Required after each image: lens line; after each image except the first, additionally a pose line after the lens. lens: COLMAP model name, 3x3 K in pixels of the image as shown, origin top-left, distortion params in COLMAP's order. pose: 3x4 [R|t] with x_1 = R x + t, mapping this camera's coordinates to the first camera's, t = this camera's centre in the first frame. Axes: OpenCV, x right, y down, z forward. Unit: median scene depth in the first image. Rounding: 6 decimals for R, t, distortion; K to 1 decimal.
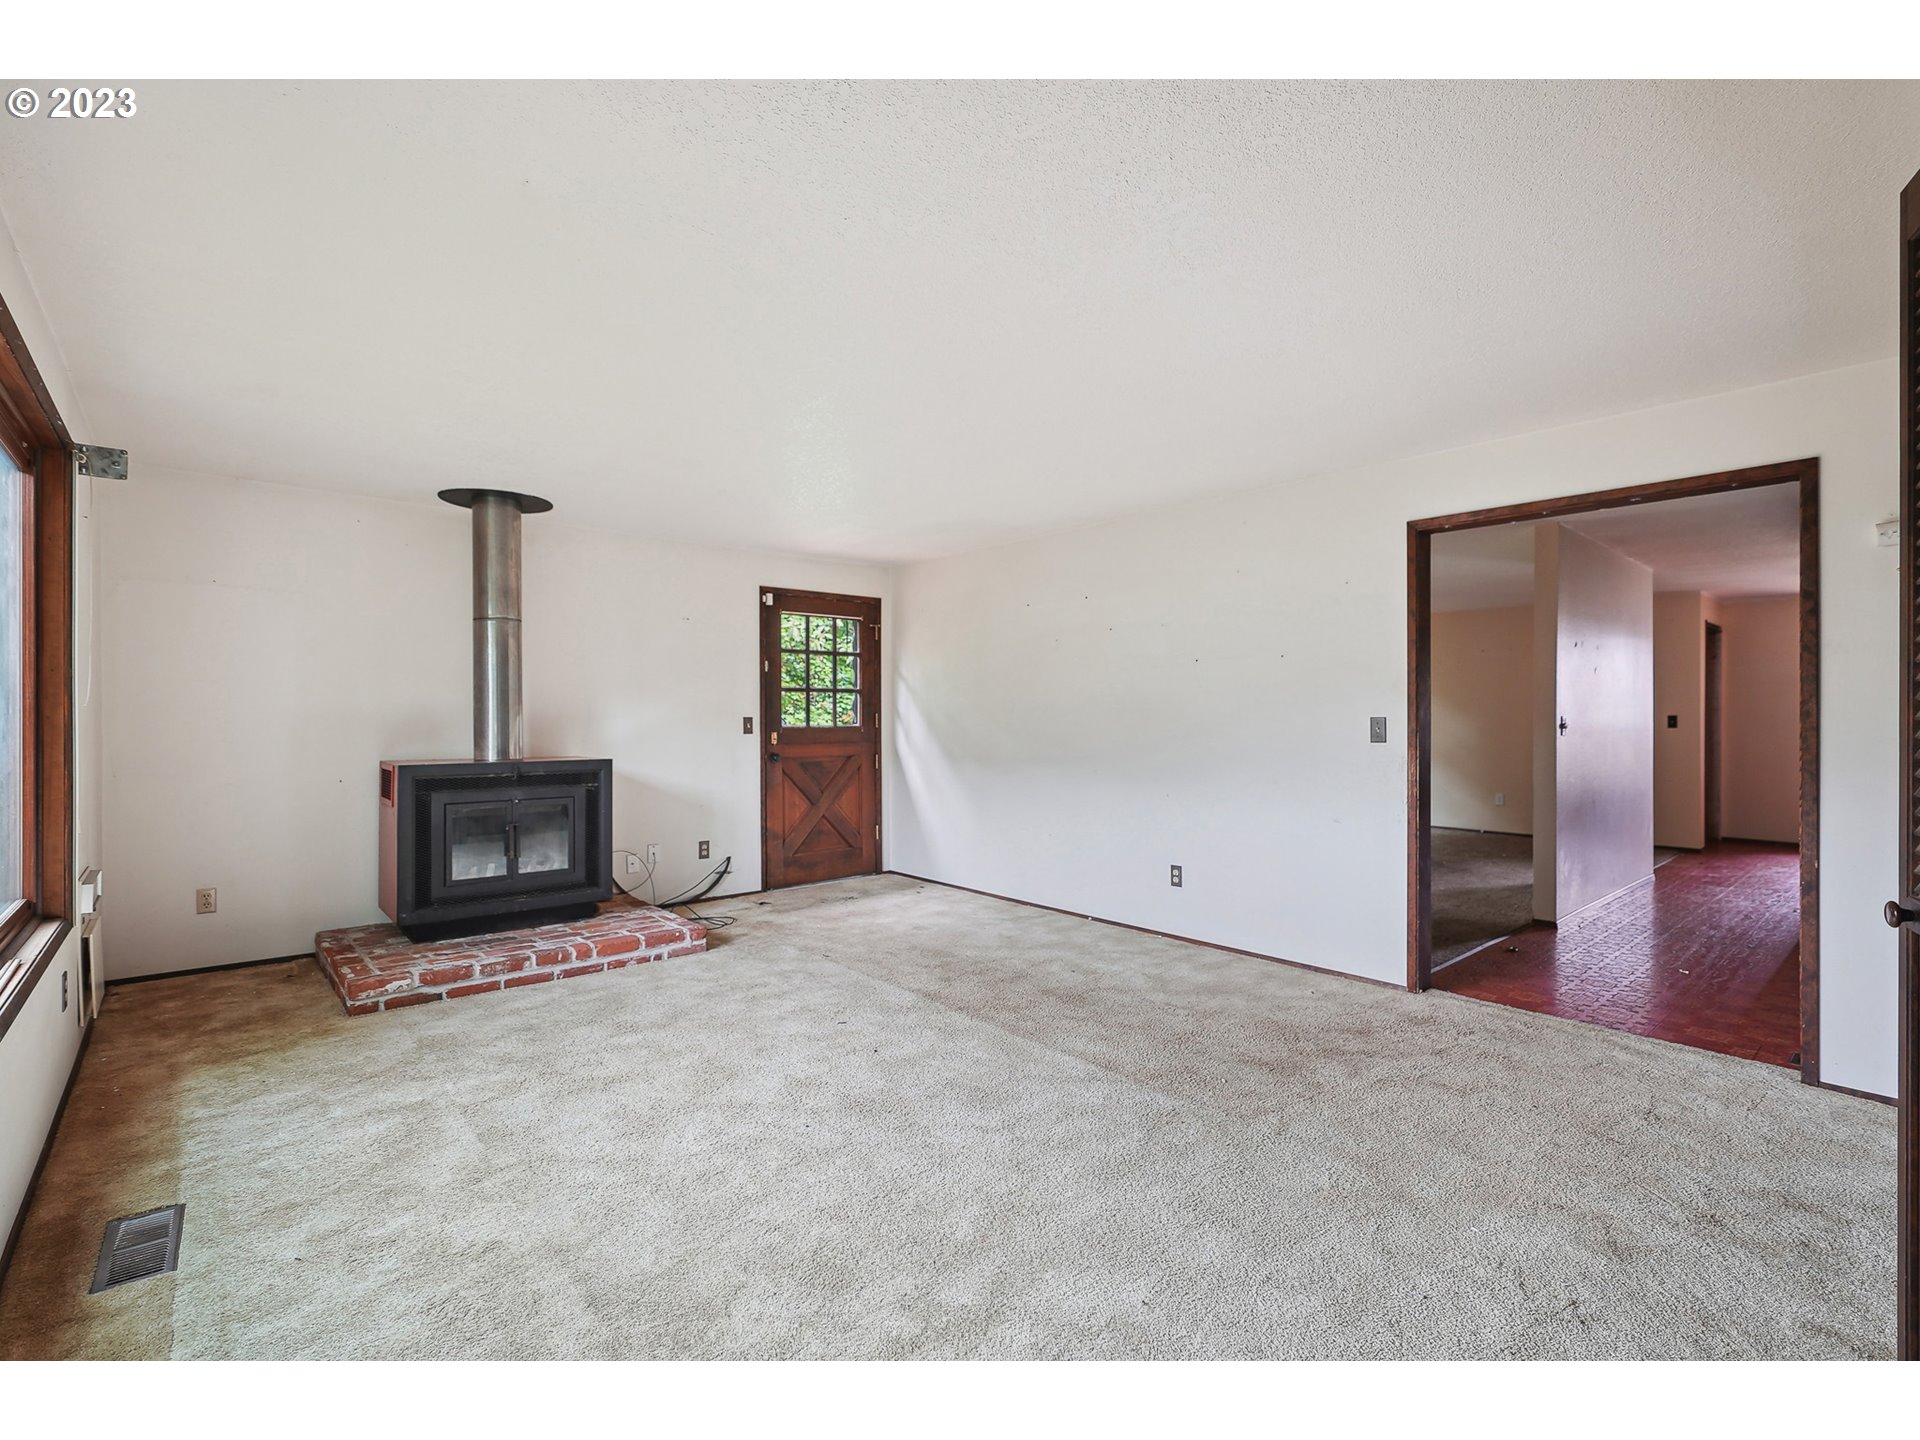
lens RADIAL K [[886.7, 0, 962.2], [0, 886.7, 713.4], [0, 0, 1]] dist [-0.013442, 0.000013]
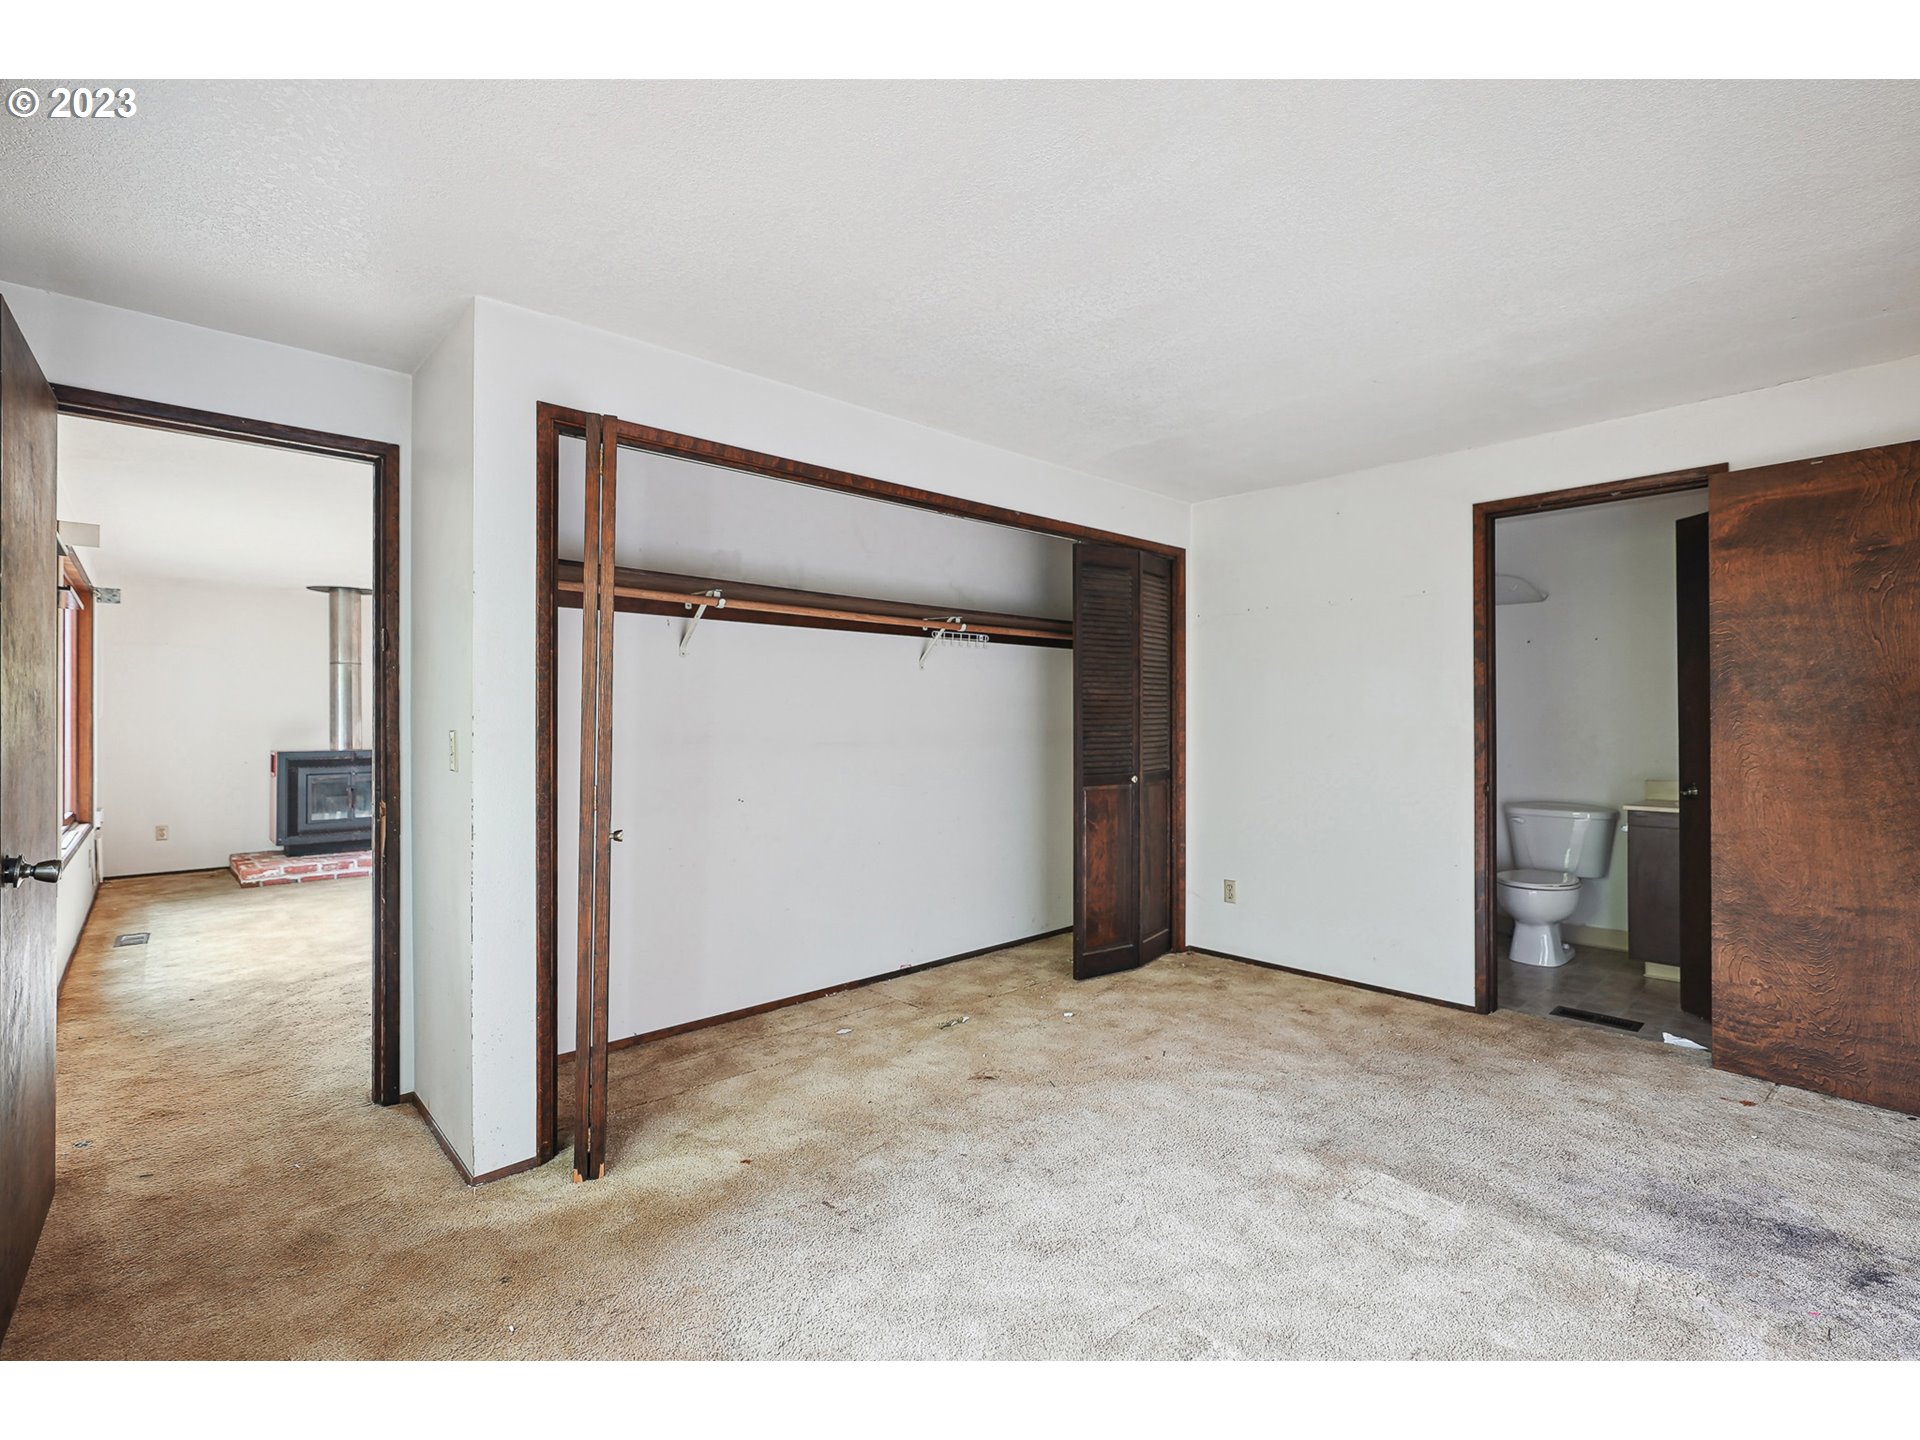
lens RADIAL K [[886.7, 0, 963.9], [0, 886.7, 714.7], [0, 0, 1]] dist [-0.013442, 0.000013]
pose [[0.999551, -0.000989, 0.029936, 0.605304], [0.001045, 0.999998, -0.001858, -0.007573], [-0.029934, 0.001888, 0.999550, -0.702771]]
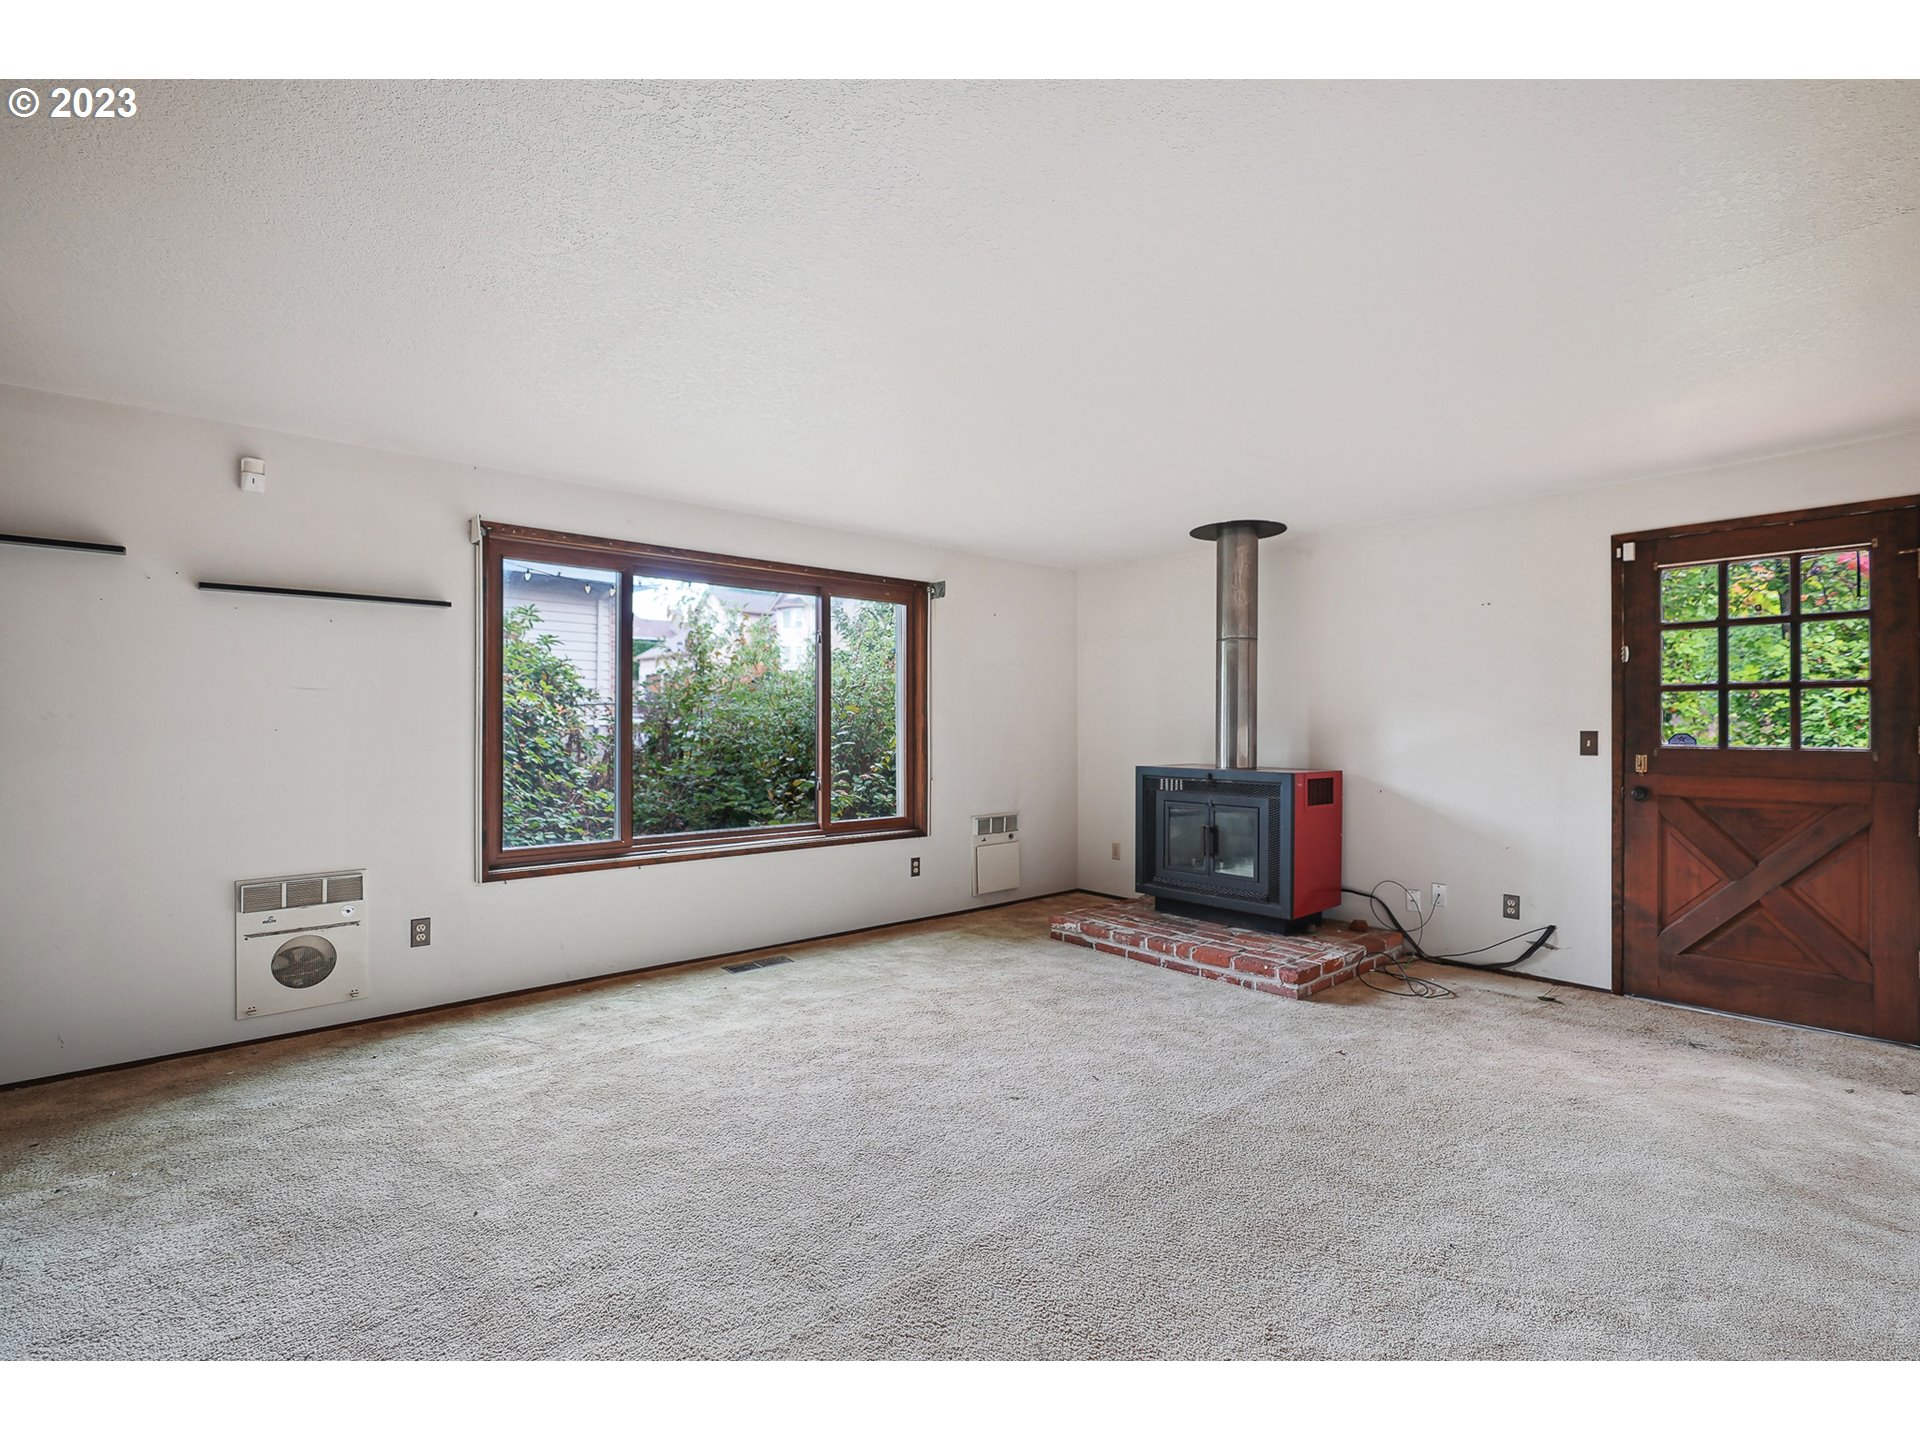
lens RADIAL K [[886.7, 0, 964.7], [0, 886.7, 720.6], [0, 0, 1]] dist [-0.013442, 0.000013]
pose [[-0.001147, -0.001793, -0.999998, 0.608543], [0.000680, 0.999998, -0.001793, -0.003939], [0.999999, -0.000682, -0.001146, 0.710546]]
